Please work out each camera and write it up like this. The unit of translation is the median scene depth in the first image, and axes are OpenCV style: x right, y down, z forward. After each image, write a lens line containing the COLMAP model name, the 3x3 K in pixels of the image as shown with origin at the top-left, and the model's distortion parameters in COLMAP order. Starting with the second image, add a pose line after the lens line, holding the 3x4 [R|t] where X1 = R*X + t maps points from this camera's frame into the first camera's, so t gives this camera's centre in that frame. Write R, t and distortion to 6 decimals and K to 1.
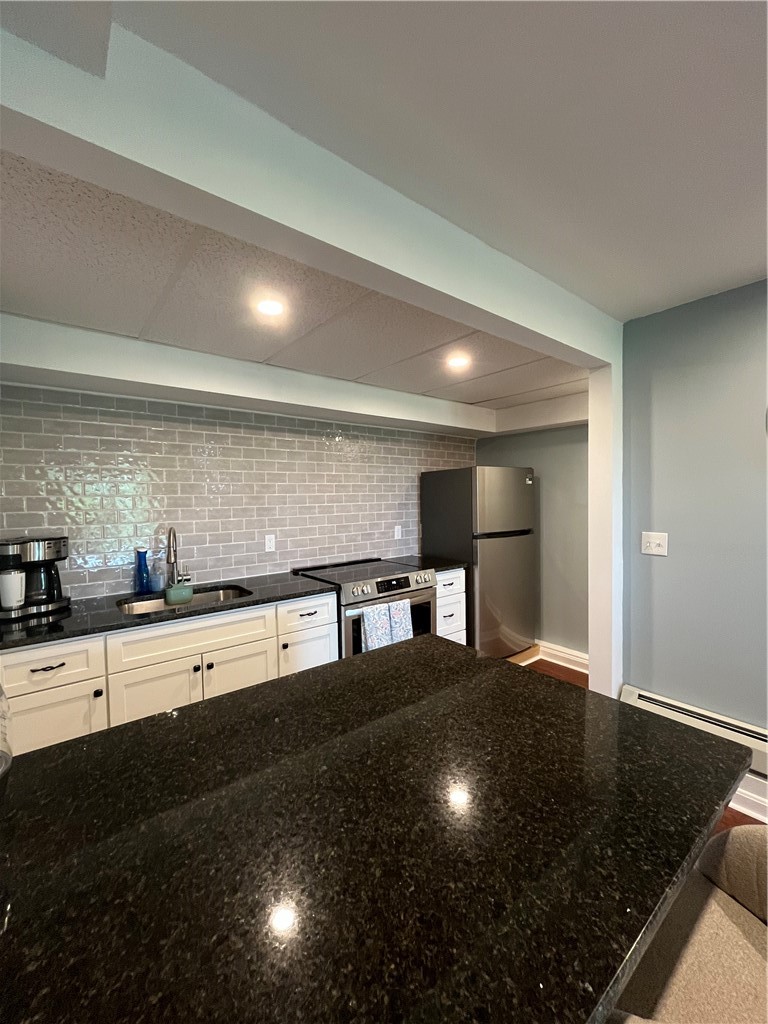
lens RADIAL K [[415.2, 0, 384.4], [0, 415.2, 511.5], [0, 0, 1]] dist [-0.004029, 0.000973]
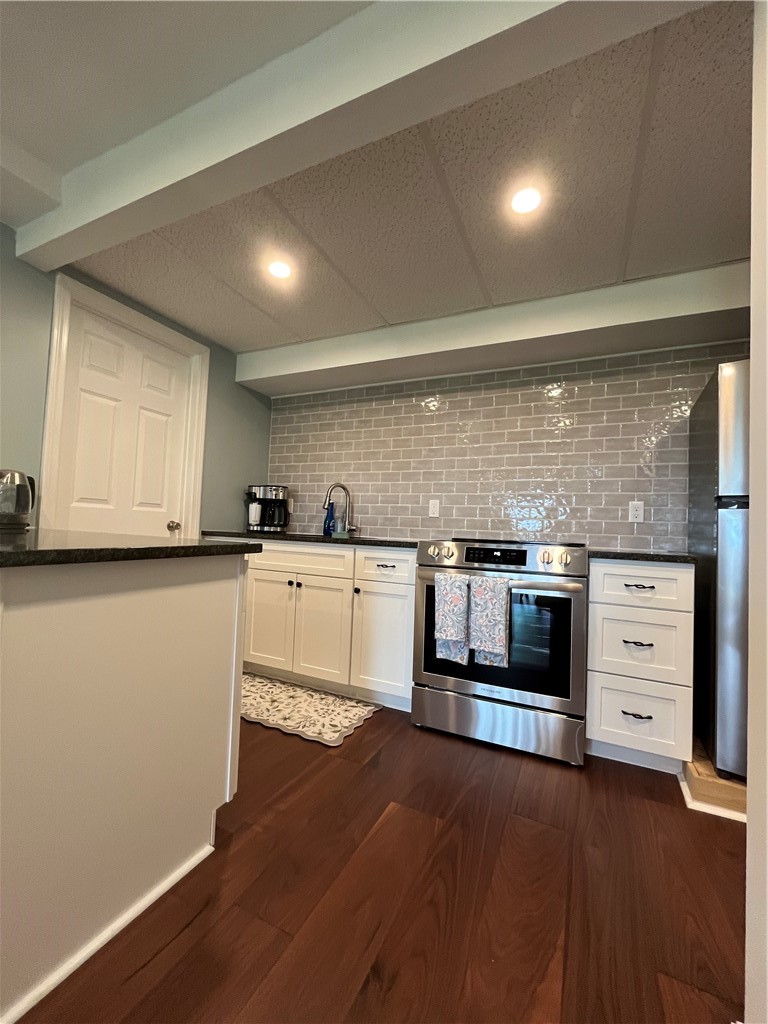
lens RADIAL K [[415.2, 0, 385.5], [0, 415.2, 512.3], [0, 0, 1]] dist [-0.004029, 0.000973]
pose [[0.440179, -0.006636, -0.897885, 0.575036], [-0.079394, 0.995768, -0.046282, 0.147666], [0.894393, 0.091659, 0.437790, 0.504142]]
